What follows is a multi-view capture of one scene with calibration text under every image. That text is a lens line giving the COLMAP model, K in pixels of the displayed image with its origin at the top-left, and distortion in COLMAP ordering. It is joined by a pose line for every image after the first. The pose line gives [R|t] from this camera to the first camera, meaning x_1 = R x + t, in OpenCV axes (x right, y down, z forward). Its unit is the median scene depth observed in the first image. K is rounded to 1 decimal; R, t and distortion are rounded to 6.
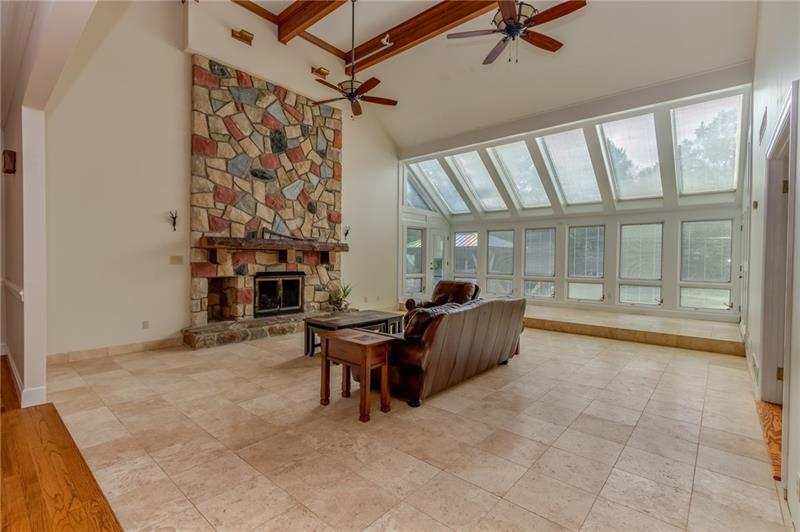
lens RADIAL K [[370.4, 0, 393.3], [0, 370.4, 264.3], [0, 0, 1]] dist [0.004798, 0.000504]
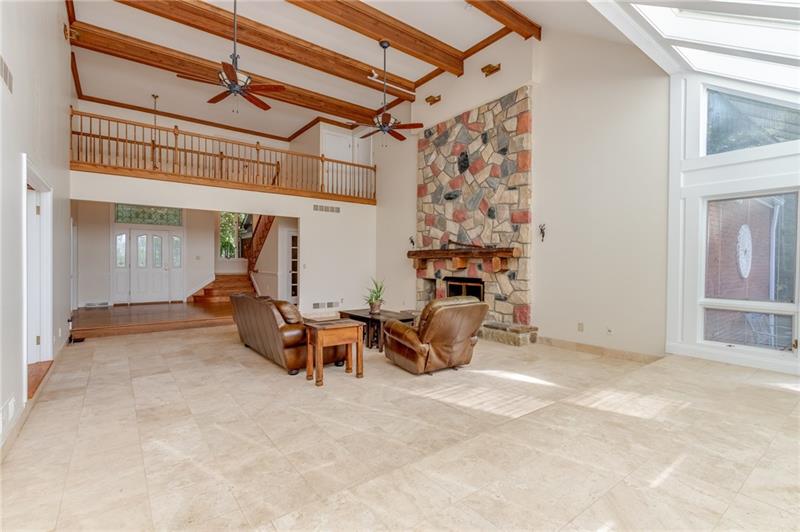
lens RADIAL K [[370.4, 0, 394.4], [0, 370.4, 266.4], [0, 0, 1]] dist [0.004798, 0.000504]
pose [[-0.198652, -0.001097, -0.980069, 0.787687], [-0.023093, 0.999727, 0.003561, -0.011286], [0.979798, 0.023340, -0.198624, 0.964495]]
